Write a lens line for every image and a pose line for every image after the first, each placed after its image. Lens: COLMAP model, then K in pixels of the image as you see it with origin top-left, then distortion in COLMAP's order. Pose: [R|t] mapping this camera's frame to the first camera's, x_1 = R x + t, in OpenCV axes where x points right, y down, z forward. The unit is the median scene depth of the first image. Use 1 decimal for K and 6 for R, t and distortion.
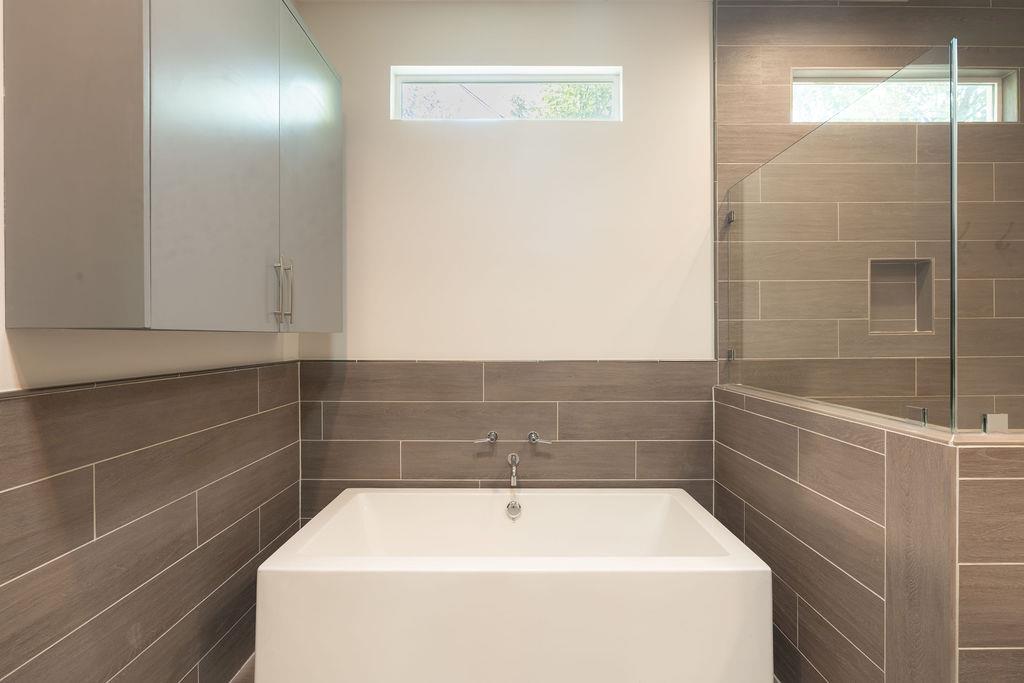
lens RADIAL K [[467.9, 0, 519.4], [0, 467.9, 339.8], [0, 0, 1]] dist [-0.009716, 0.002110]
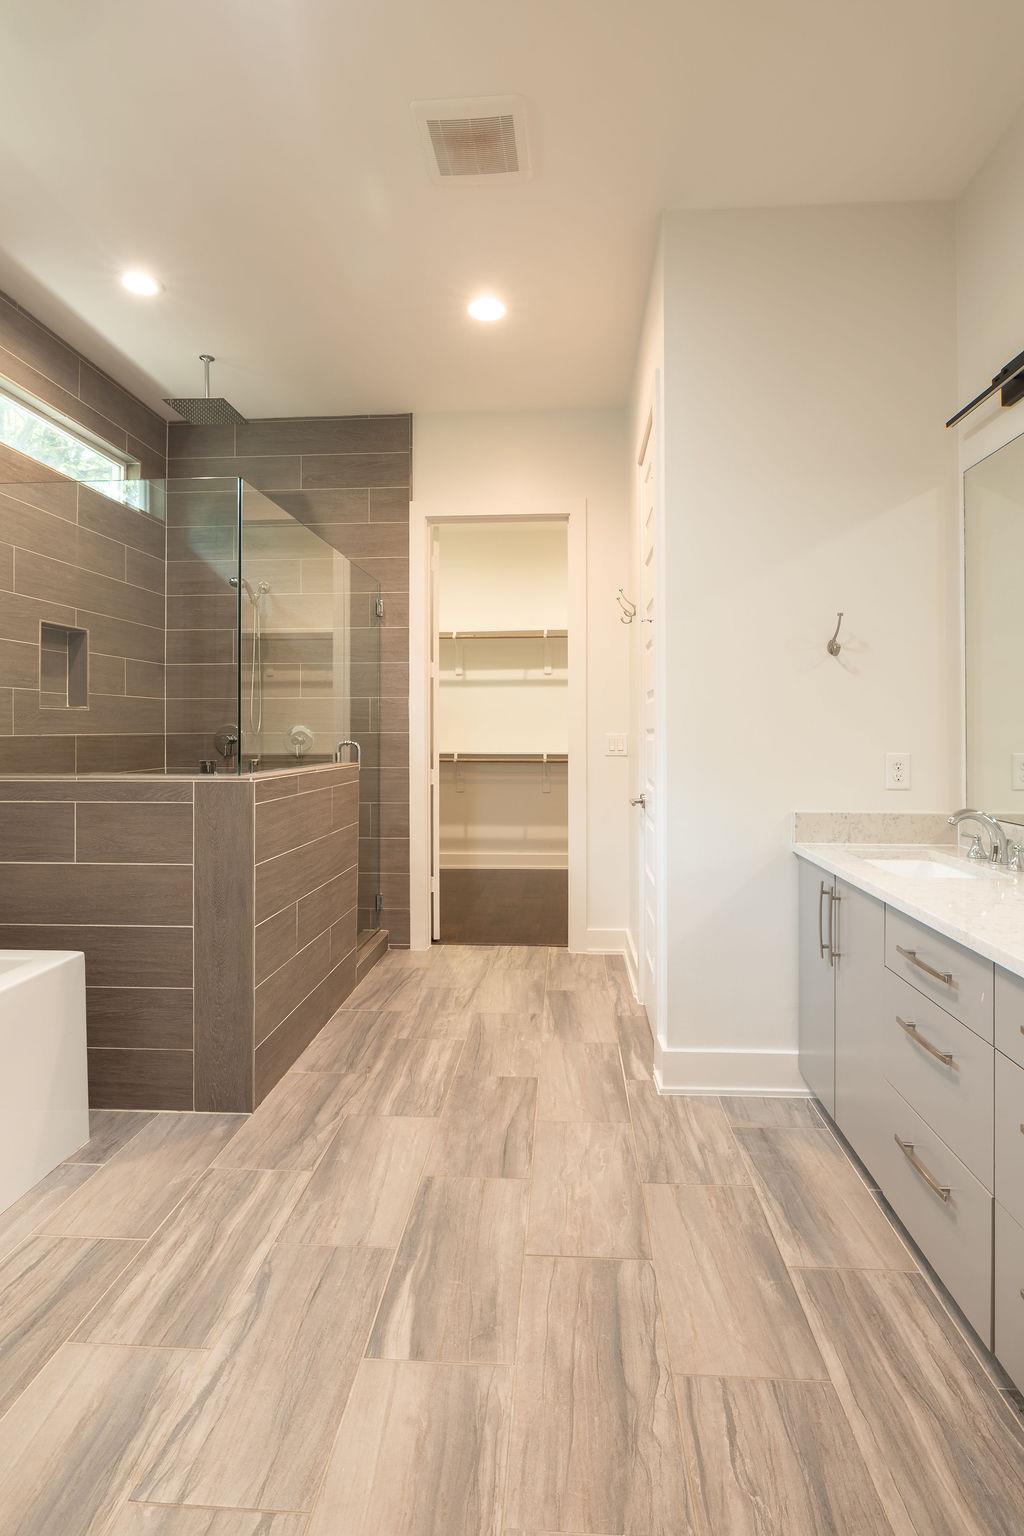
lens RADIAL K [[701.8, 0, 502.9], [0, 701.8, 725.2], [0, 0, 1]] dist [-0.009716, 0.002110]
pose [[0.095274, 0.008379, 0.995416, -0.484805], [0.004193, 0.999952, -0.008819, 0.037449], [-0.995442, 0.005014, 0.095235, 0.025634]]
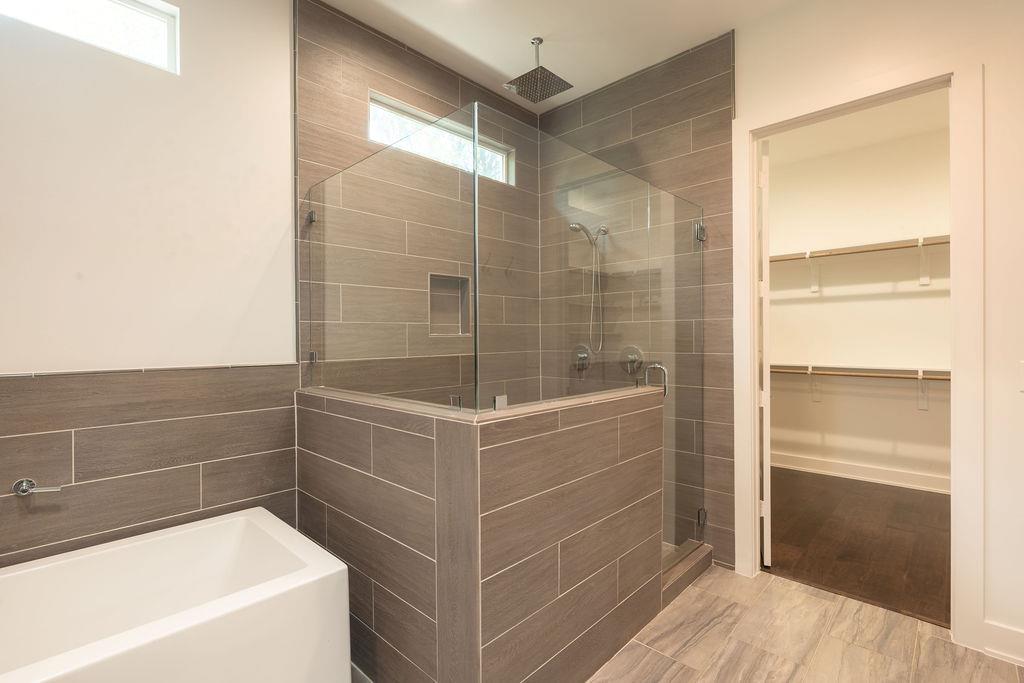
lens RADIAL K [[467.9, 0, 511.6], [0, 467.9, 339.6], [0, 0, 1]] dist [-0.009716, 0.002110]
pose [[0.693983, -0.005261, 0.719972, 0.036480], [0.007609, 0.999971, -0.000026, -0.001261], [-0.719952, 0.005496, 0.694003, 0.017783]]
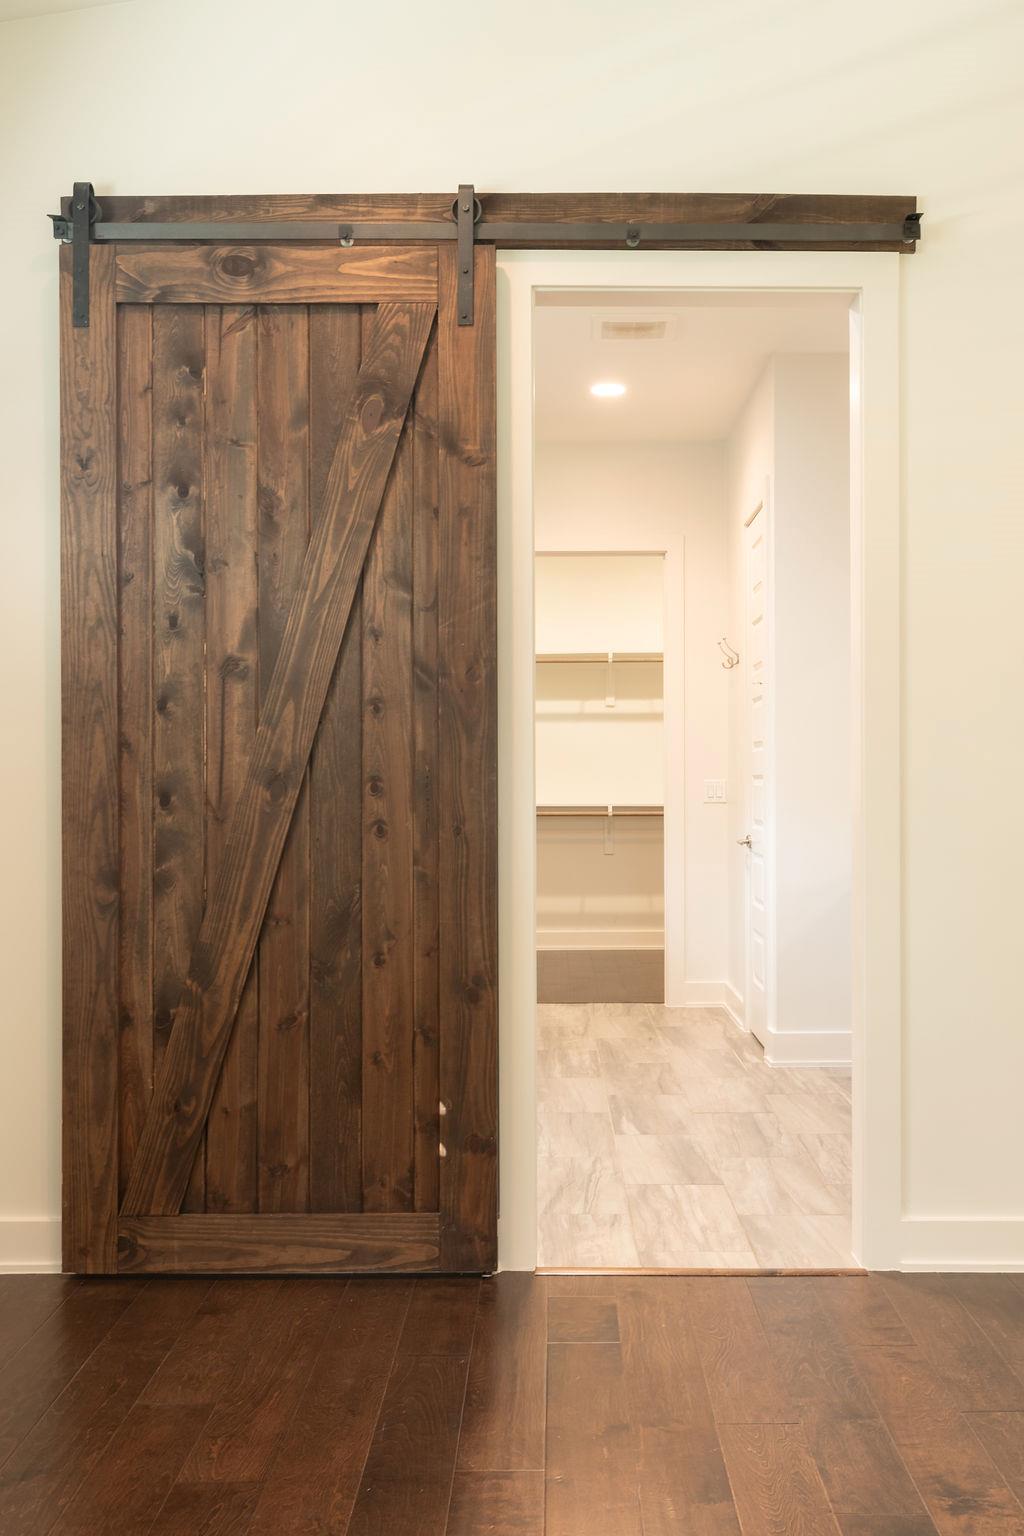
lens RADIAL K [[1172.9, 0, 503.3], [0, 1172.9, 773.0], [0, 0, 1]] dist [-0.000150, 0.000039]
pose [[0.068497, 0.003637, 0.997645, -1.573679], [0.008441, 0.999955, -0.004225, 0.035997], [-0.997616, 0.008711, 0.068463, 0.227199]]
